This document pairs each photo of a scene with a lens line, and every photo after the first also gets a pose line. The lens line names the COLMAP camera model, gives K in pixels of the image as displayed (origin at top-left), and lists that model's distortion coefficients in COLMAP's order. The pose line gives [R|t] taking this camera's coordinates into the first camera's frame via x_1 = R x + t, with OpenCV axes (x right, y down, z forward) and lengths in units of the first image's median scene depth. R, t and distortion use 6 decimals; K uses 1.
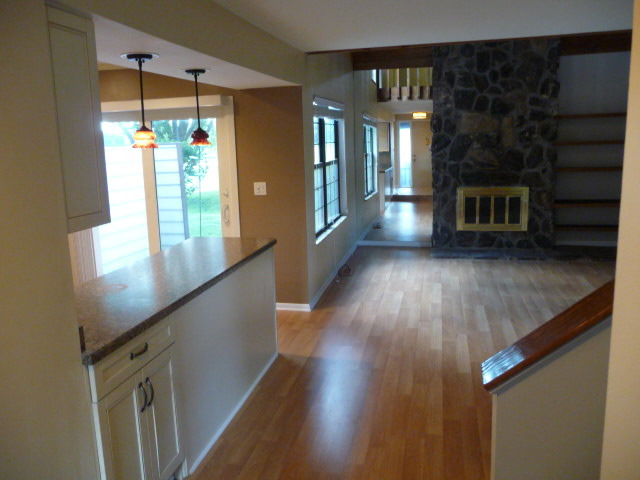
lens RADIAL K [[529.5, 0, 318.3], [0, 529.5, 237.5], [0, 0, 1]] dist [-0.036351, 0.028426]
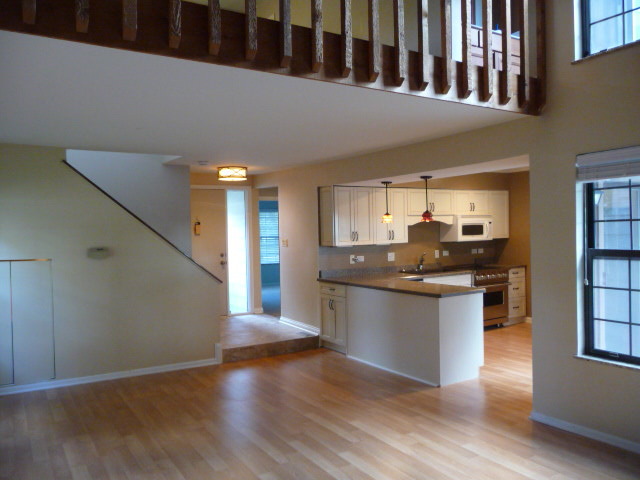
lens RADIAL K [[529.5, 0, 320.5], [0, 529.5, 239.0], [0, 0, 1]] dist [-0.036351, 0.028426]
pose [[-0.713455, 0.062170, -0.697938, 0.567243], [-0.083324, 0.981461, 0.172602, -0.184103], [0.695729, 0.181299, -0.695048, 0.942613]]
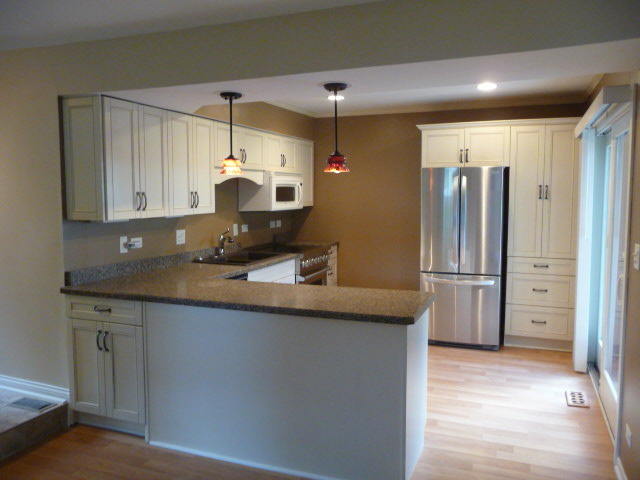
lens RADIAL K [[529.5, 0, 322.3], [0, 529.5, 236.0], [0, 0, 1]] dist [-0.036351, 0.028426]
pose [[-0.152408, 0.113526, -0.981776, 0.308451], [-0.172626, 0.975052, 0.139546, -0.092686], [0.973125, 0.190747, -0.129008, 0.544488]]
